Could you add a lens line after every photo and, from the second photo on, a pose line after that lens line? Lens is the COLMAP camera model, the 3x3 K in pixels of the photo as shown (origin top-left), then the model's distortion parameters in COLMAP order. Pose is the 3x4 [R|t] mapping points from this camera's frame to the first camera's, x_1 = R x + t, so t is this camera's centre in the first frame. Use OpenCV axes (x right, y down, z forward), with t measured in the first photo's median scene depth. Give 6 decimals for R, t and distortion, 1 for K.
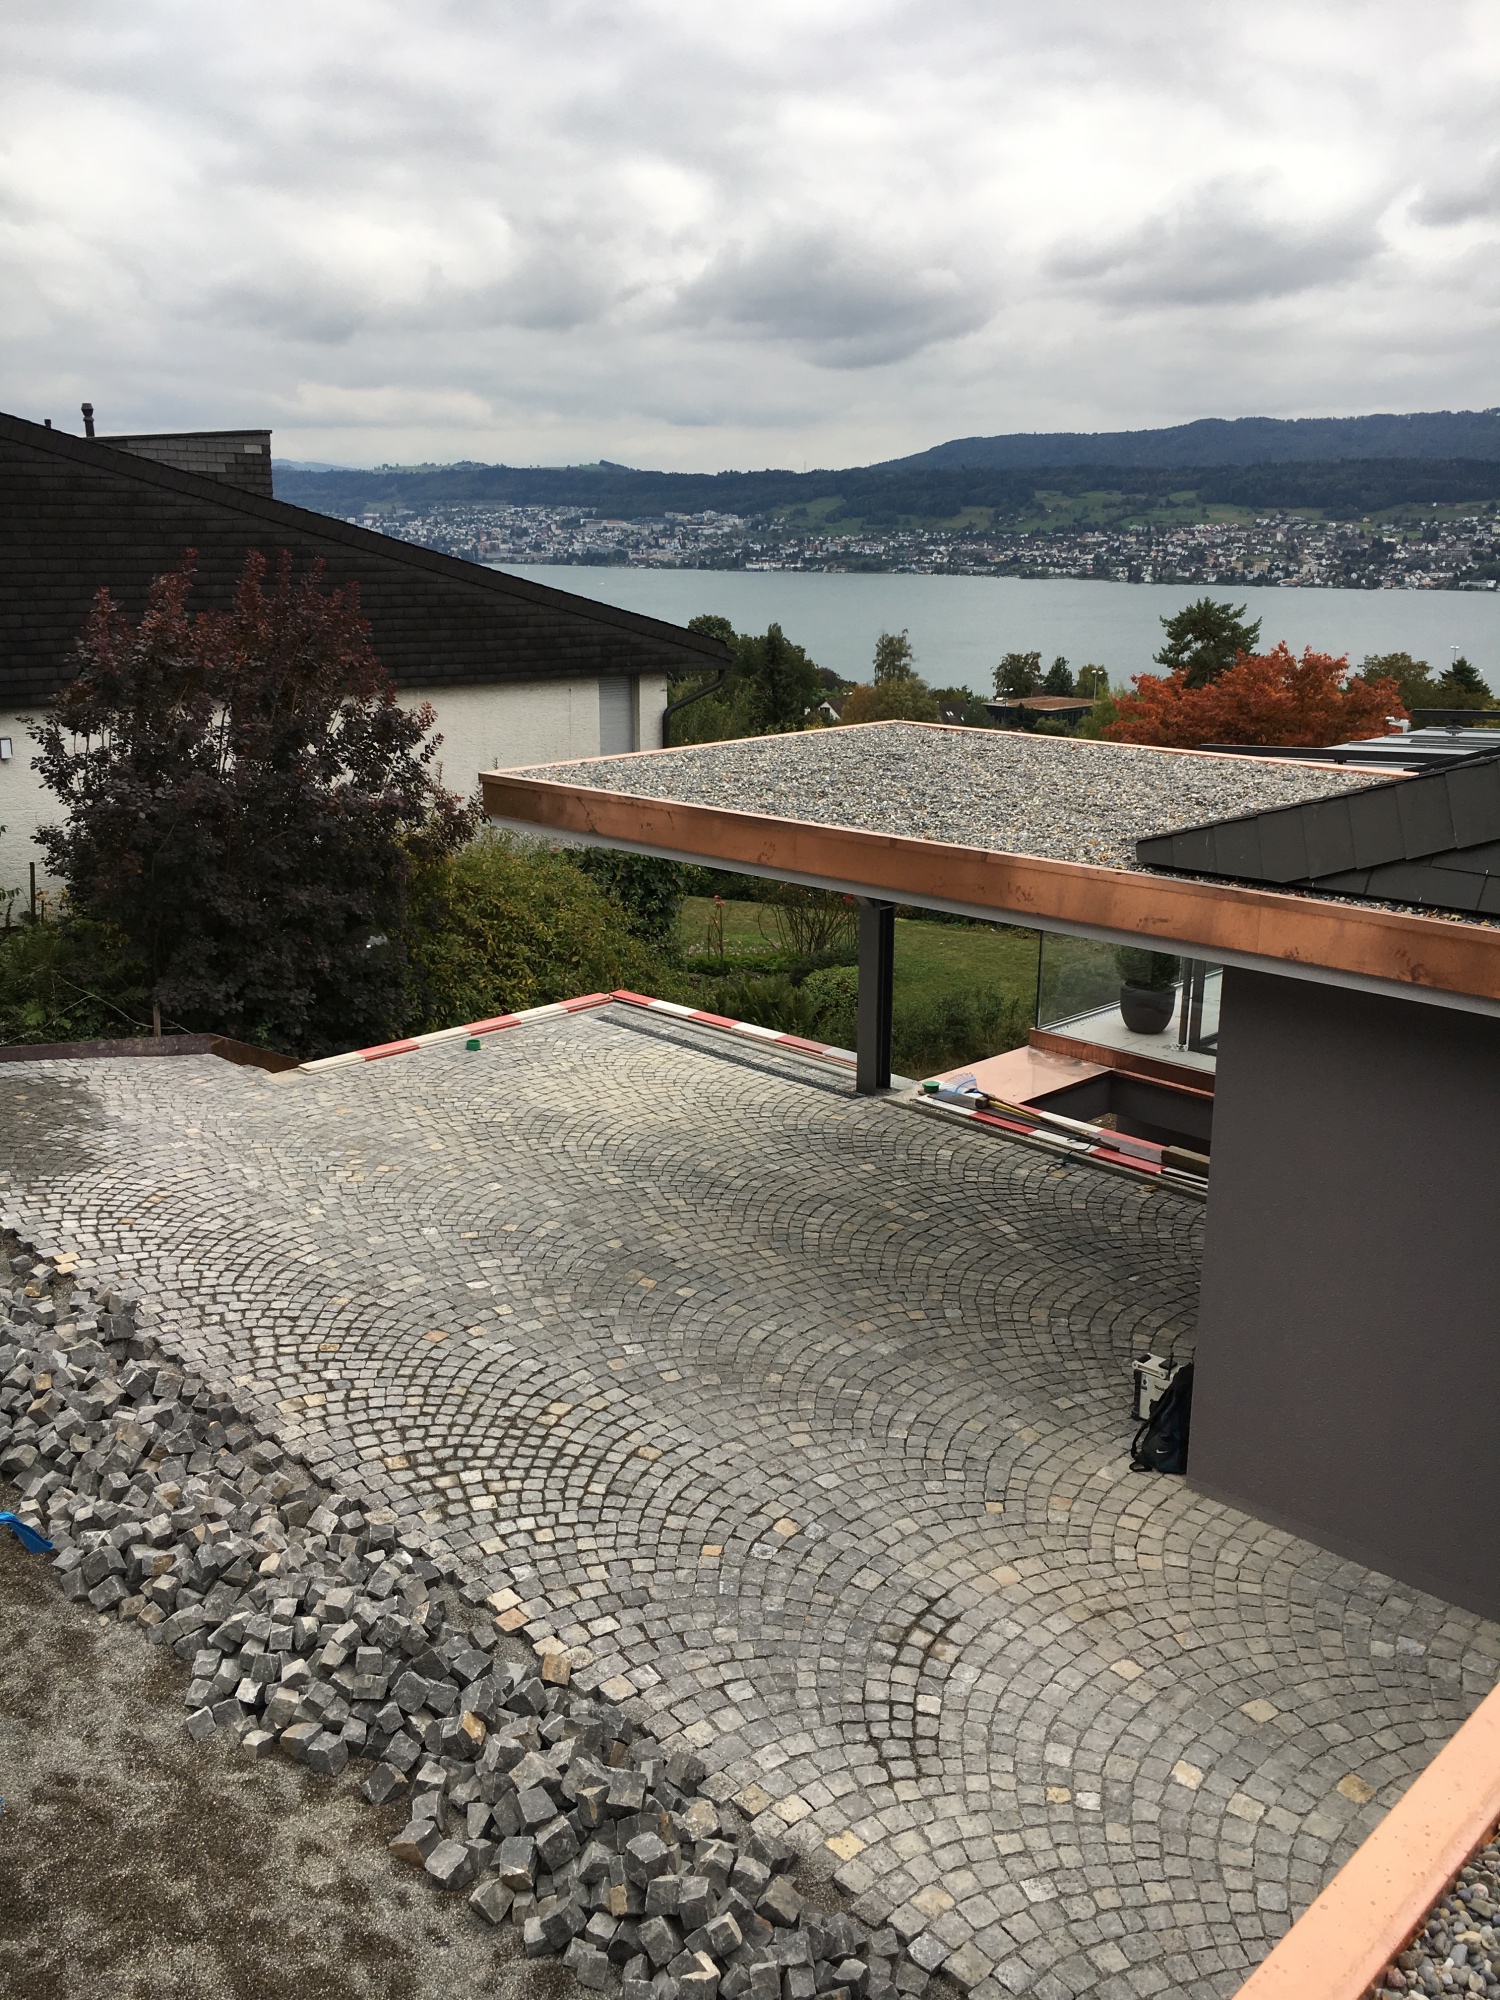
lens RADIAL K [[1655.2, 0, 750.0], [0, 1655.2, 1000.0], [0, 0, 1]] dist [0.004059, -0.004977]
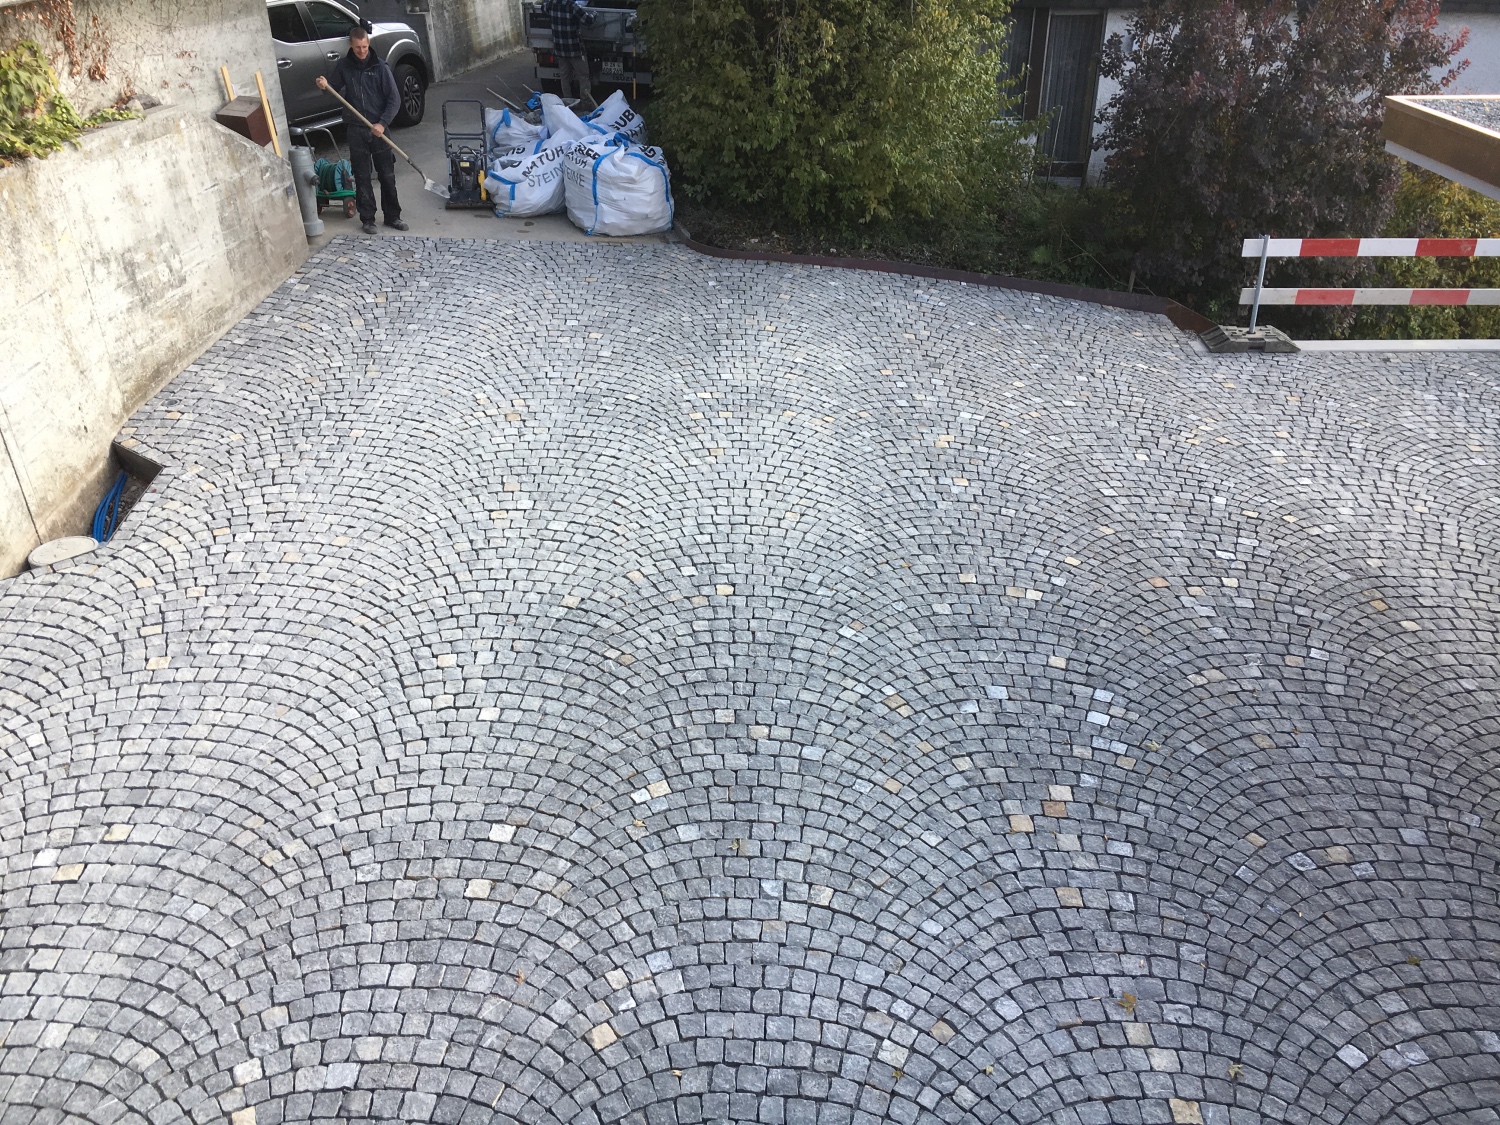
lens RADIAL K [[1241.4, 0, 750.0], [0, 1241.4, 562.5], [0, 0, 1]] dist [0.004059, -0.004977]
pose [[0.701292, 0.337005, -0.628185, 0.174271], [-0.175406, 0.935684, 0.306151, -0.039747], [0.690957, -0.104514, 0.715300, 0.140686]]
